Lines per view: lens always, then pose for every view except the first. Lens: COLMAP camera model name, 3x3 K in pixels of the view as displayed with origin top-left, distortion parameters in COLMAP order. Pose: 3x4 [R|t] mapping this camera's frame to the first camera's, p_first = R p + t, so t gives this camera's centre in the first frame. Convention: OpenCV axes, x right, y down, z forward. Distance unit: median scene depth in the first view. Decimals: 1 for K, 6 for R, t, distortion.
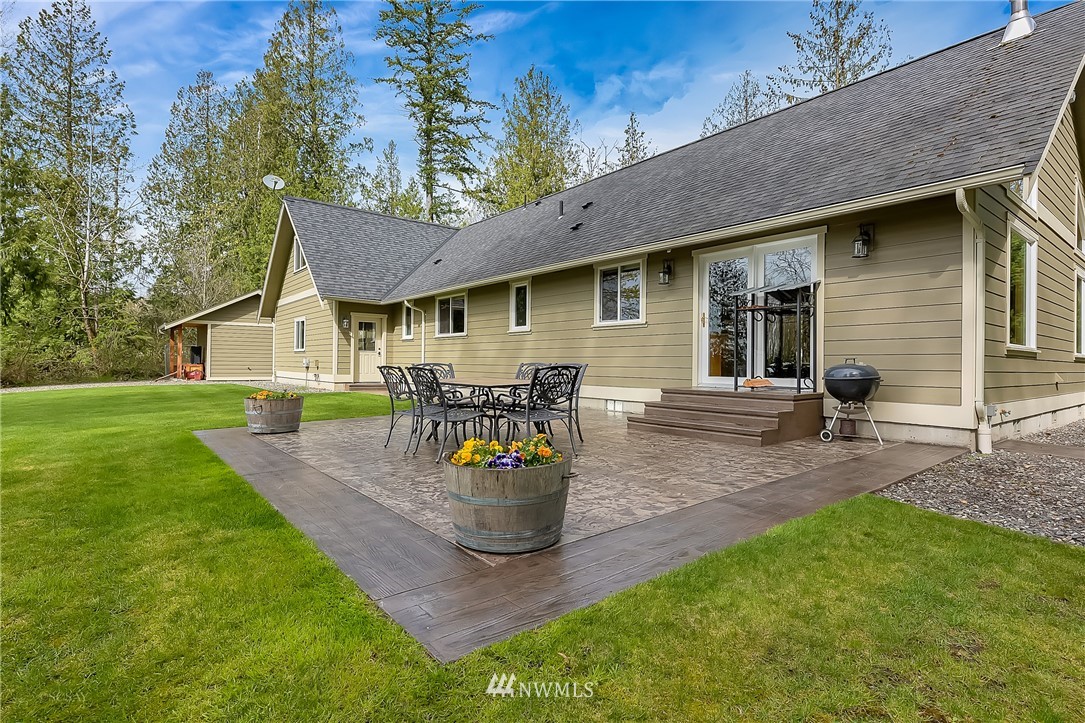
lens RADIAL K [[545.9, 0, 542.5], [0, 545.9, 361.5], [0, 0, 1]] dist [0.001926, 0.000068]
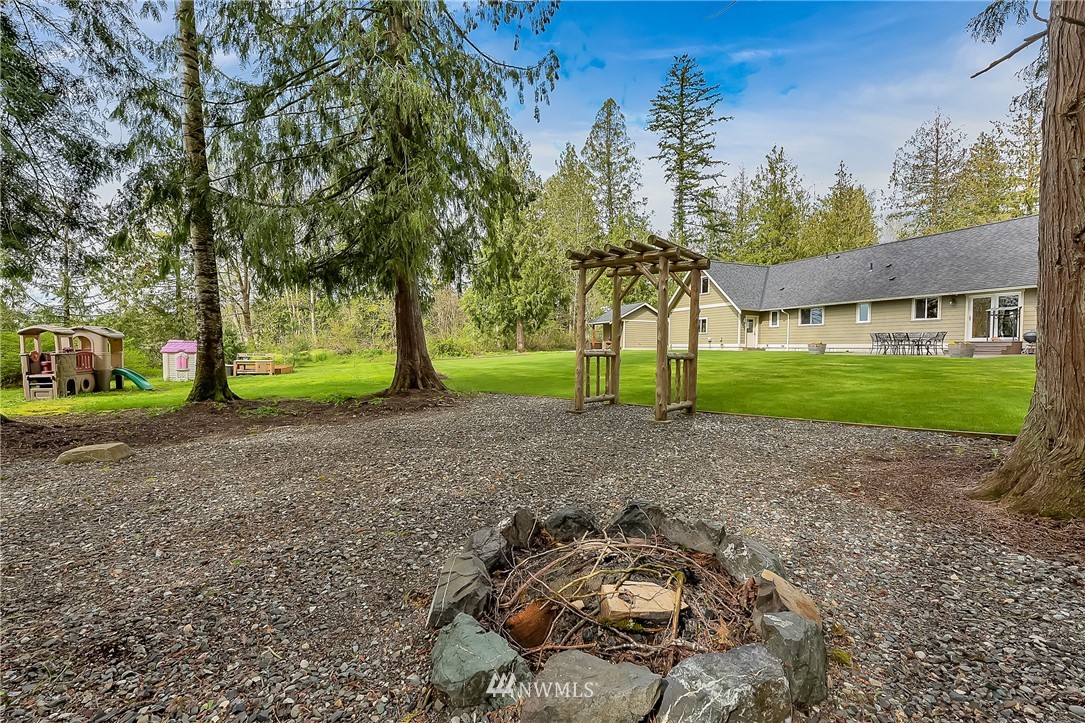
lens RADIAL K [[469.8, 0, 542.5], [0, 469.8, 361.5], [0, 0, 1]] dist [-0.001499, -0.000849]
pose [[0.954431, 0.009044, -0.298296, -0.622031], [-0.000472, 0.999585, 0.028796, 0.044880], [0.298433, -0.027343, 0.954039, -1.135582]]
